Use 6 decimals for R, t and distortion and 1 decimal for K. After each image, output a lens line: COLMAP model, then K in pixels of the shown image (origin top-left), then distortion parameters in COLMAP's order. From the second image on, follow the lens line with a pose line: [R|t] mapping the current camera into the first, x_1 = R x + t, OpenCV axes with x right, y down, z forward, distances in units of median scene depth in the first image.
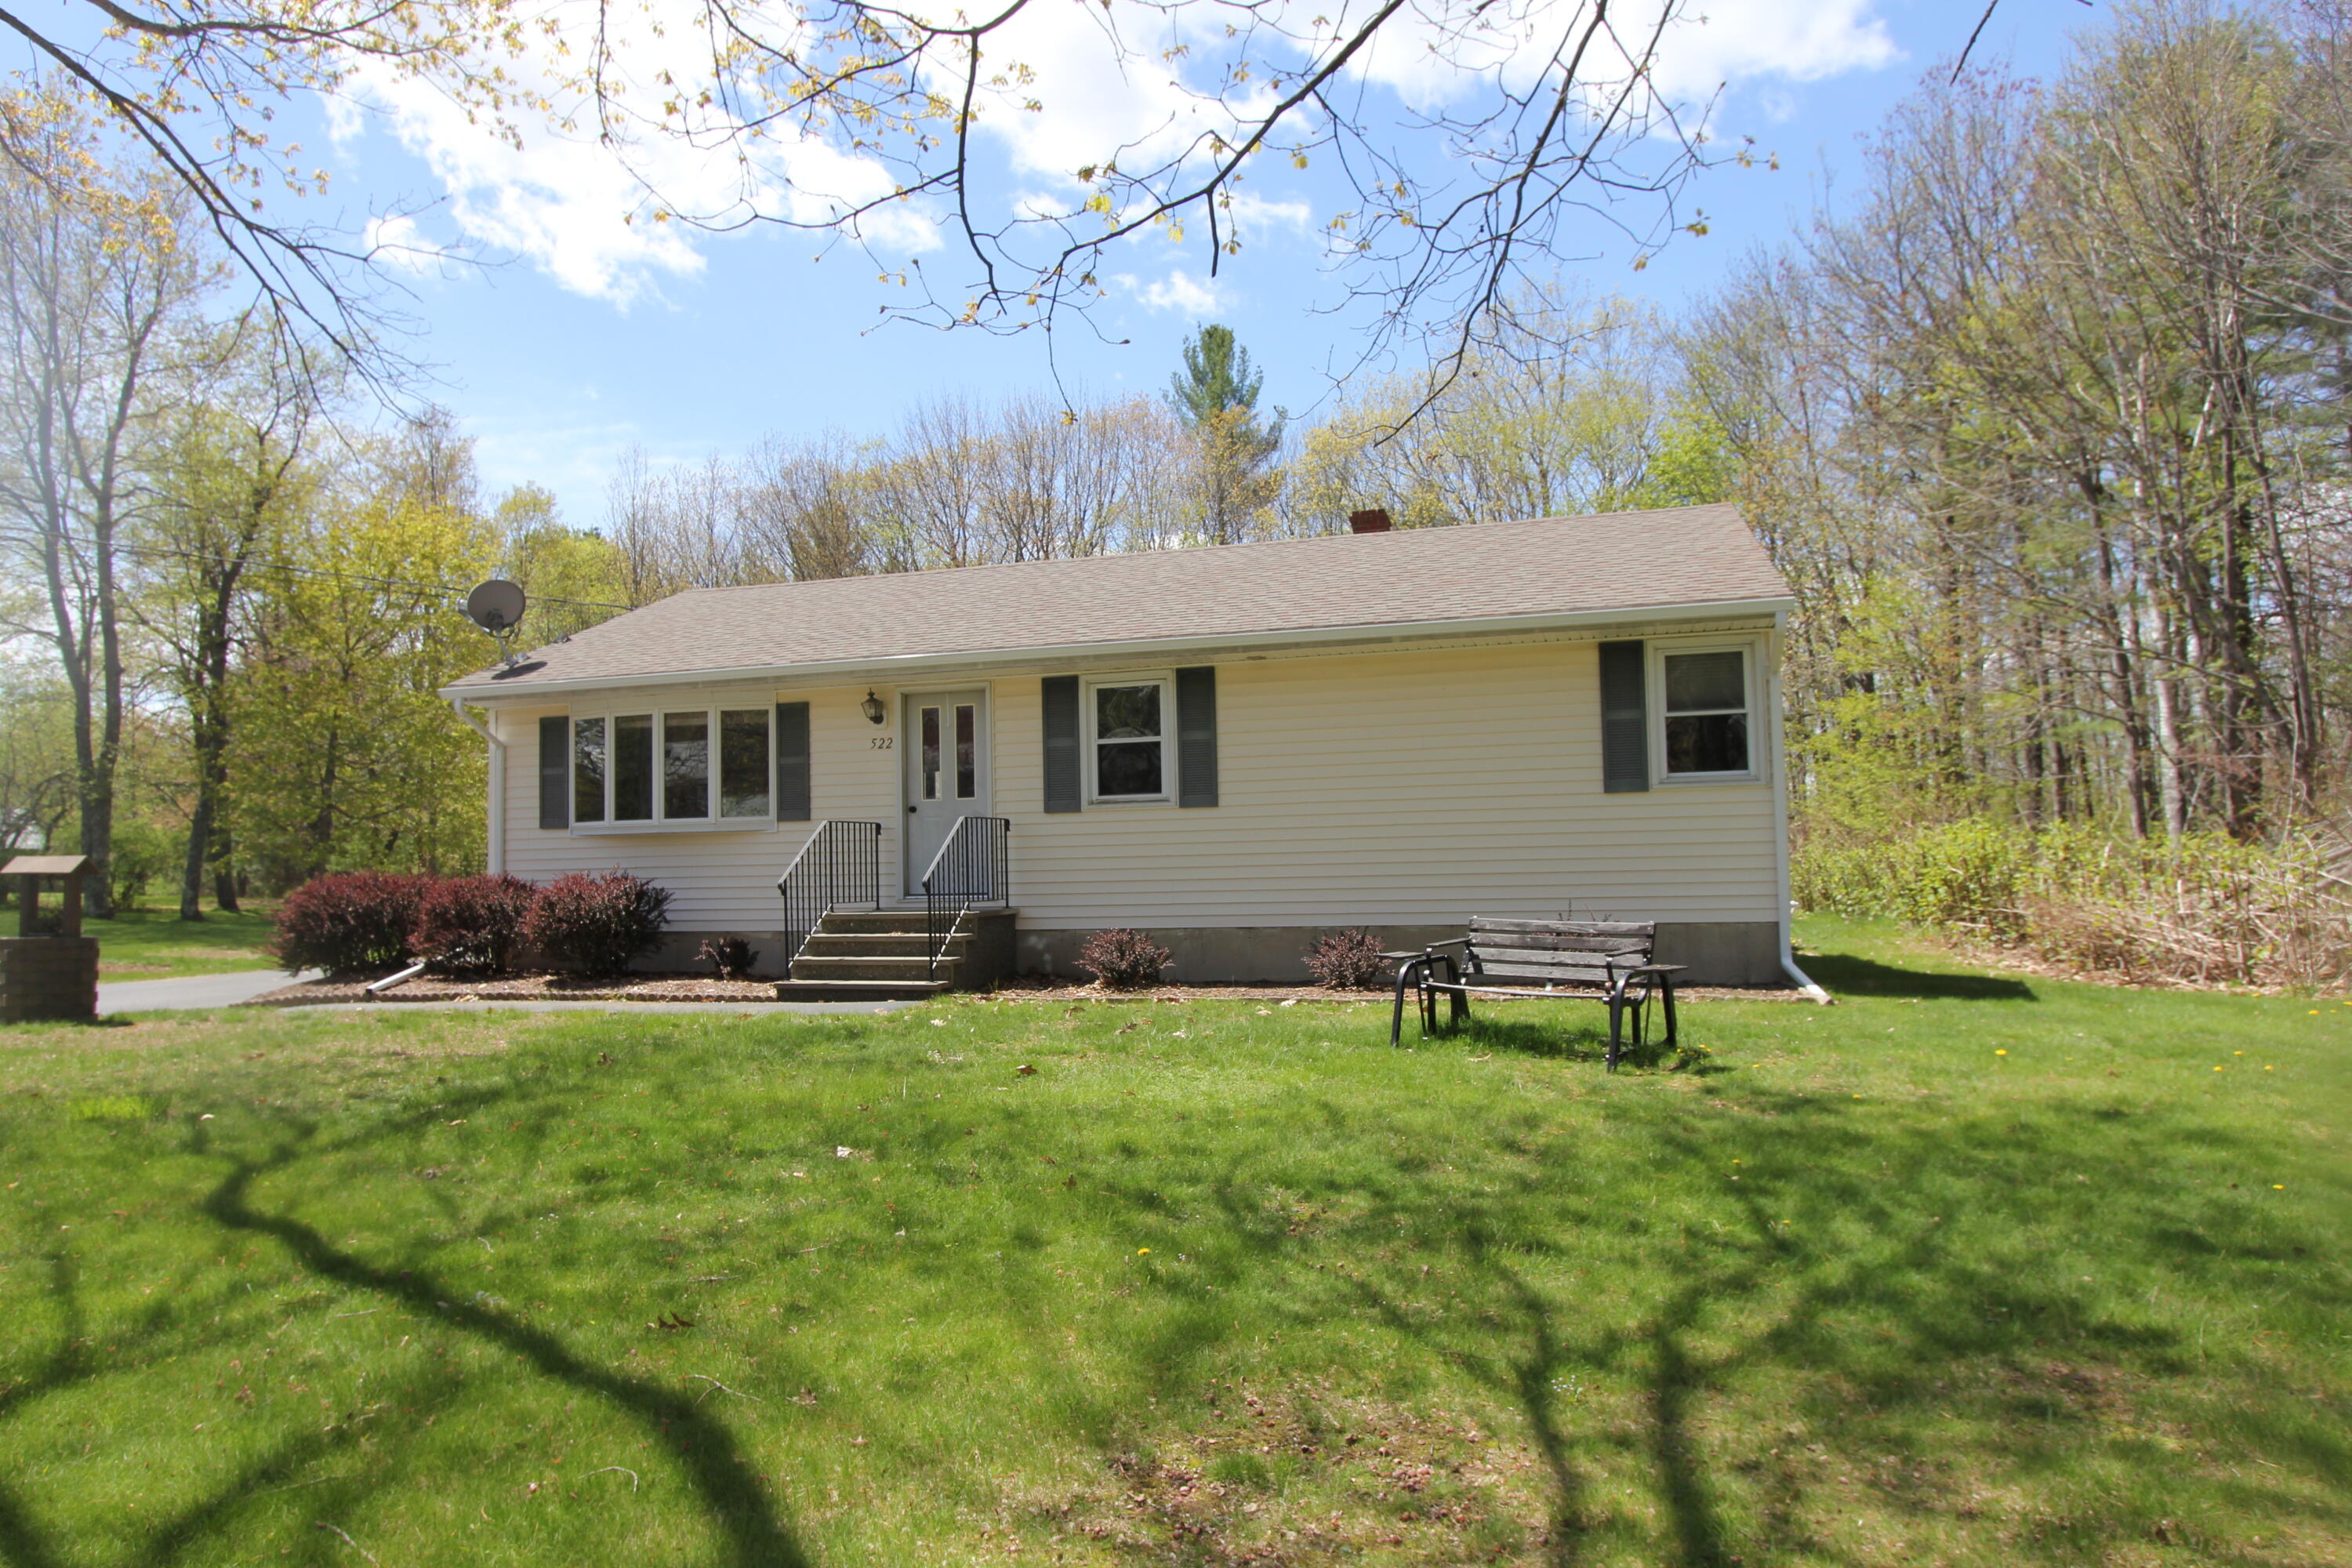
lens RADIAL K [[1503.3, 0, 1176.0], [0, 1503.3, 784.0], [0, 0, 1]] dist [0.001134, 0.003779]
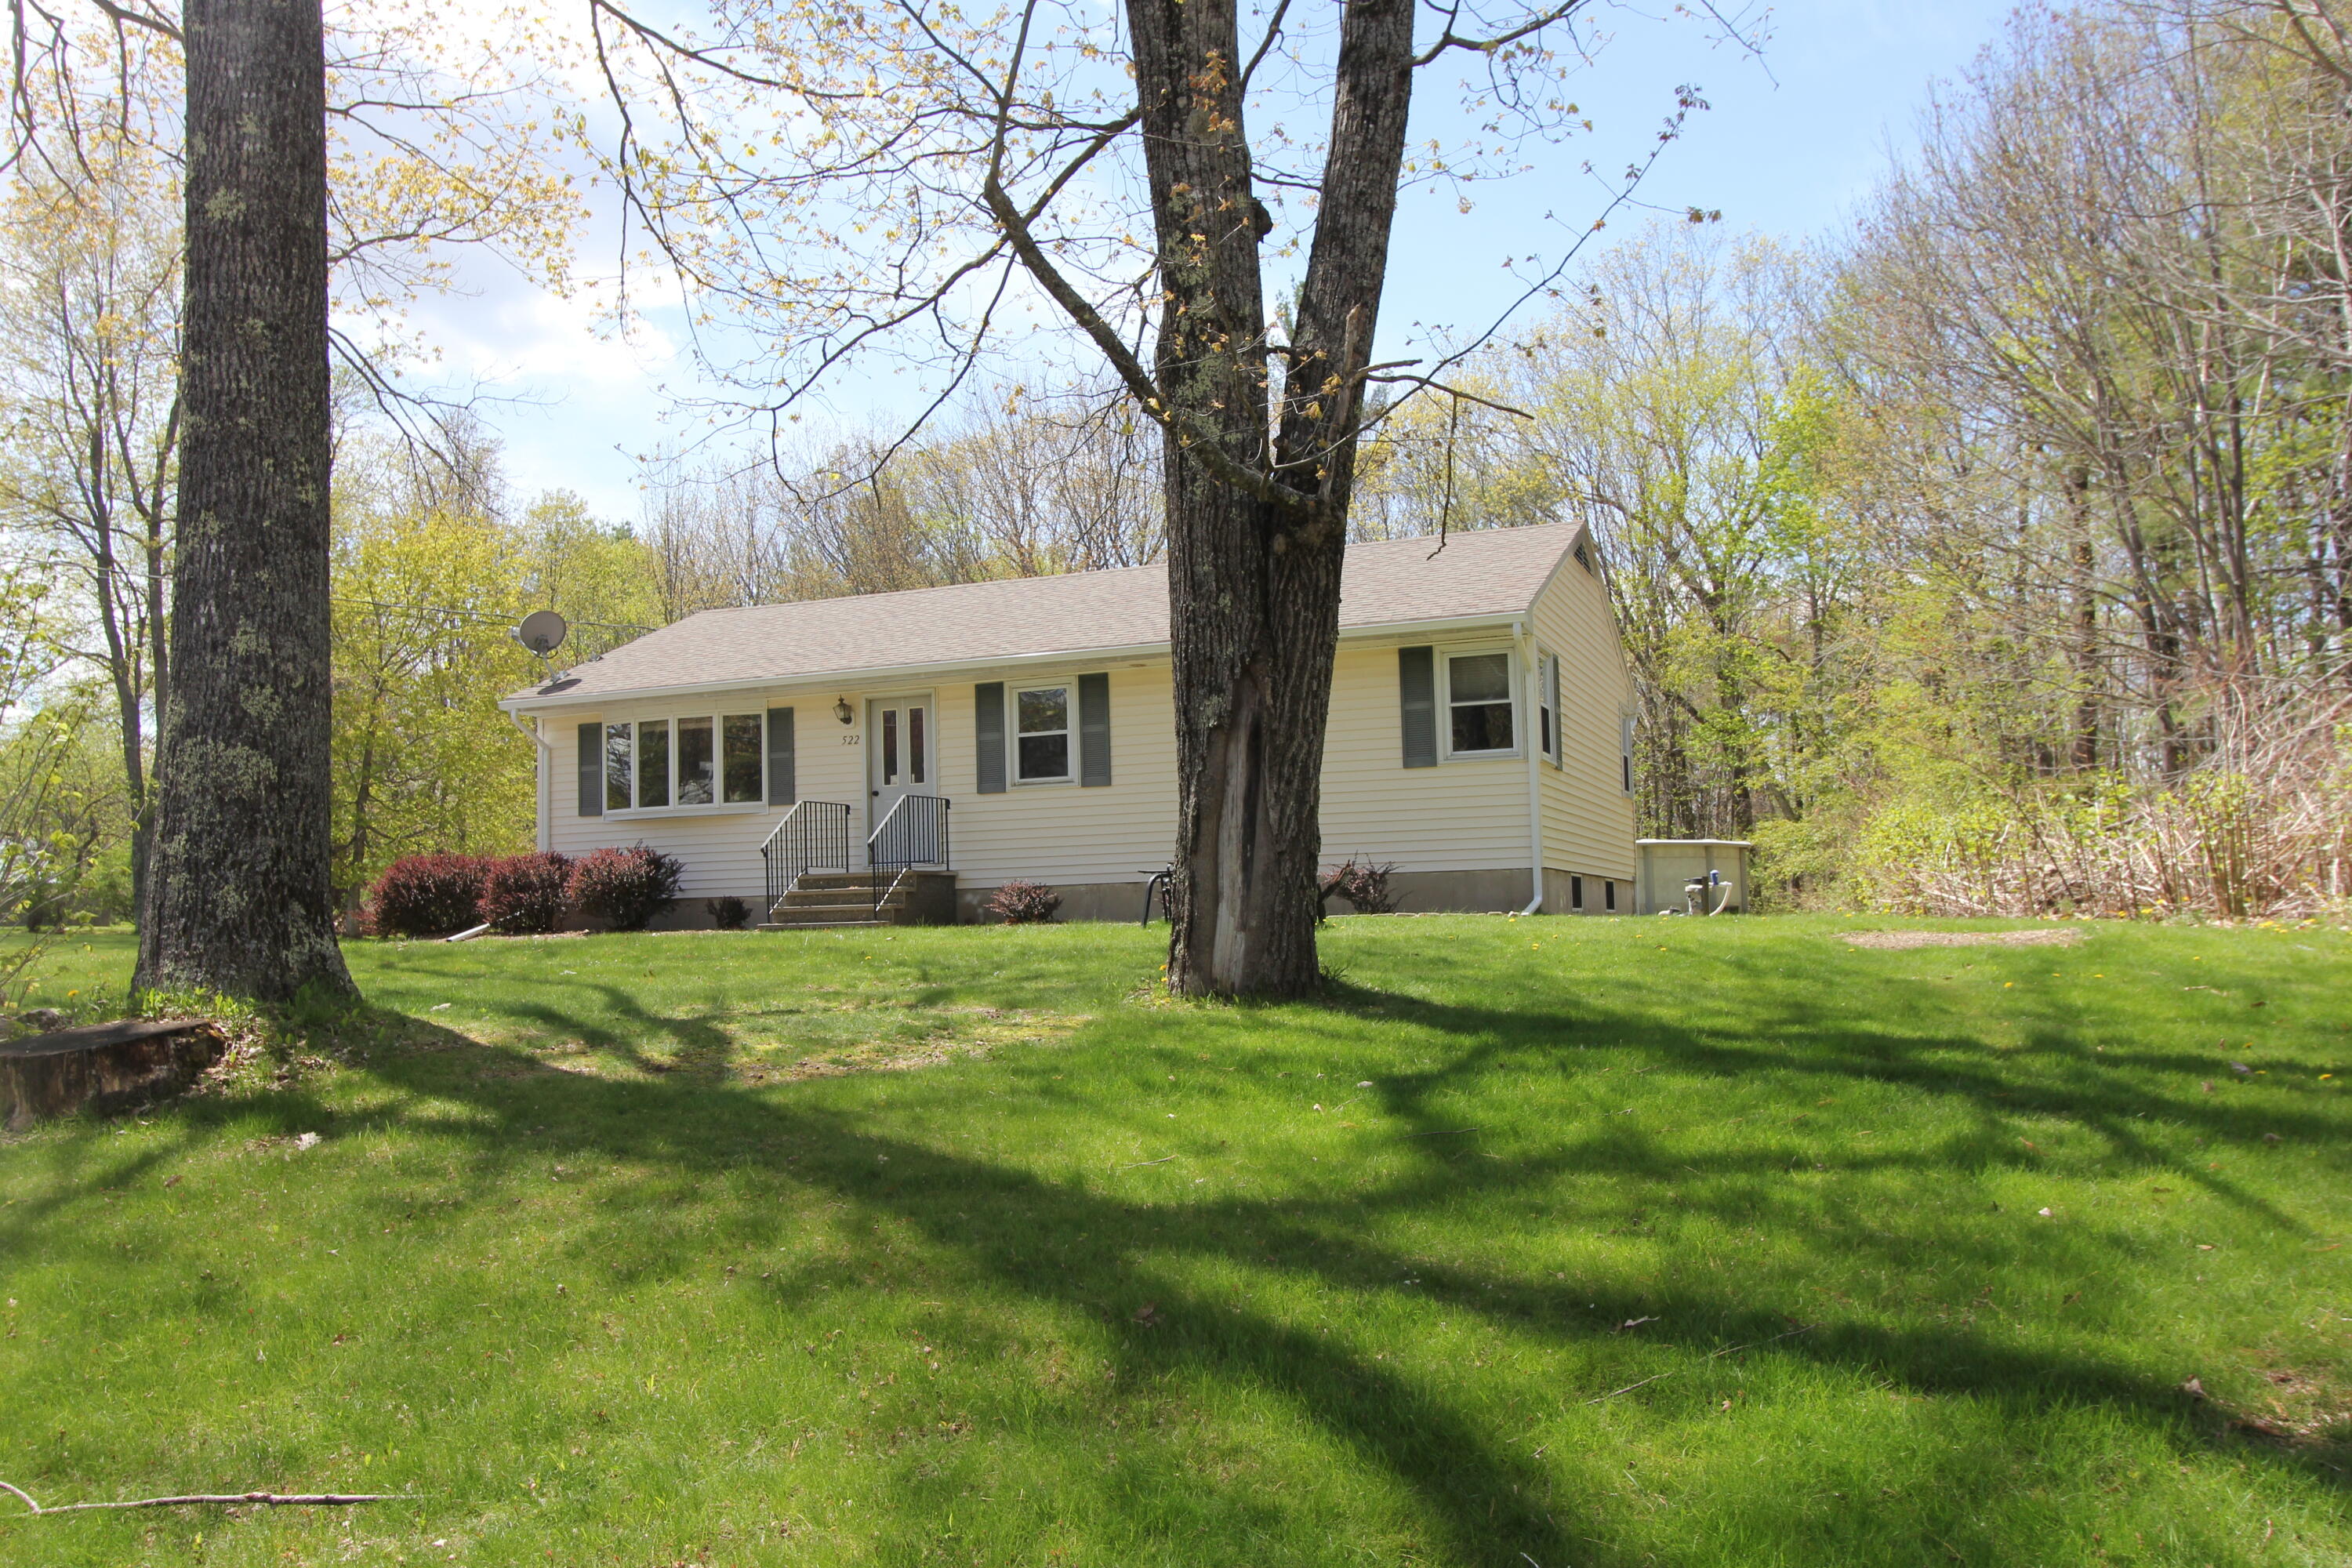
lens RADIAL K [[1942.0, 0, 1176.0], [0, 1942.0, 784.0], [0, 0, 1]] dist [0.029740, -0.006000]
pose [[0.995329, -0.013071, -0.095648, 0.218945], [0.011494, 0.999789, -0.017025, 0.038818], [0.095851, 0.015846, 0.995270, -0.548399]]
